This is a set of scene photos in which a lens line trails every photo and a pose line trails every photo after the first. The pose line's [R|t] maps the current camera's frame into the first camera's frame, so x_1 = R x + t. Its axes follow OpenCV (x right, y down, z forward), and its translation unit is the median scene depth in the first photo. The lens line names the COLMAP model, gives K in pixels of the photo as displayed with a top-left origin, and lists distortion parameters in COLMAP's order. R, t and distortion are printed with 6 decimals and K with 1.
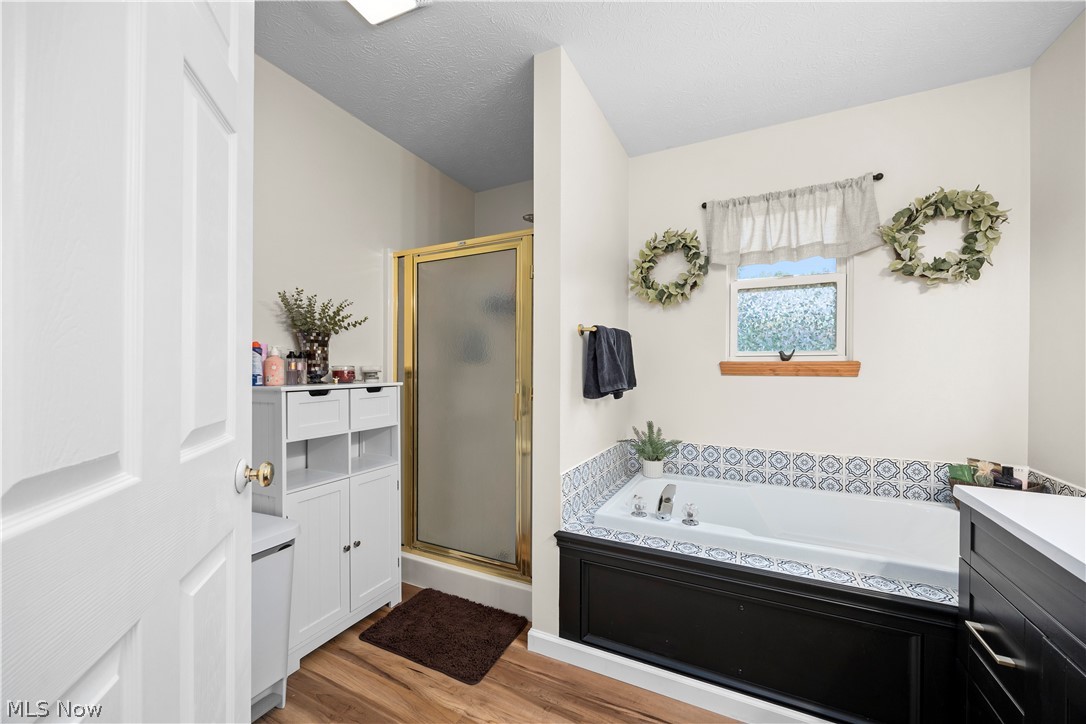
lens RADIAL K [[433.7, 0, 543.9], [0, 433.7, 370.0], [0, 0, 1]] dist [0.010425, -0.001466]
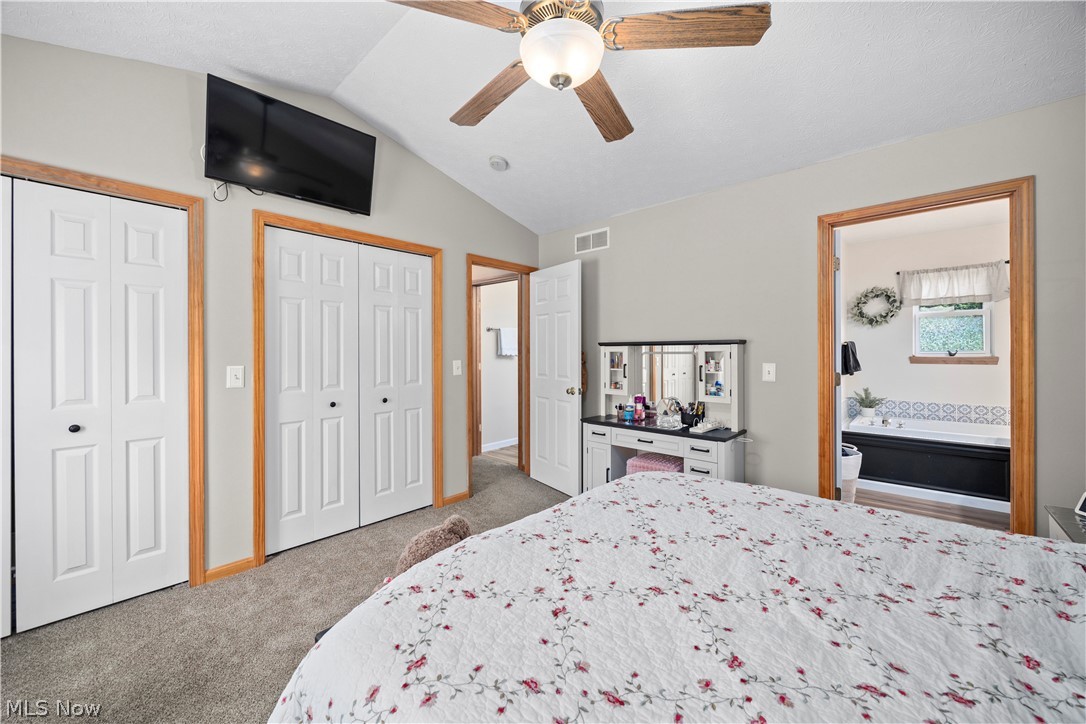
lens RADIAL K [[433.7, 0, 540.4], [0, 433.7, 351.5], [0, 0, 1]] dist [0.010425, -0.001466]
pose [[0.963623, -0.010771, -0.267050, -0.630223], [0.009855, 0.999940, -0.004771, -0.047177], [0.267085, 0.001966, 0.963671, -1.248787]]
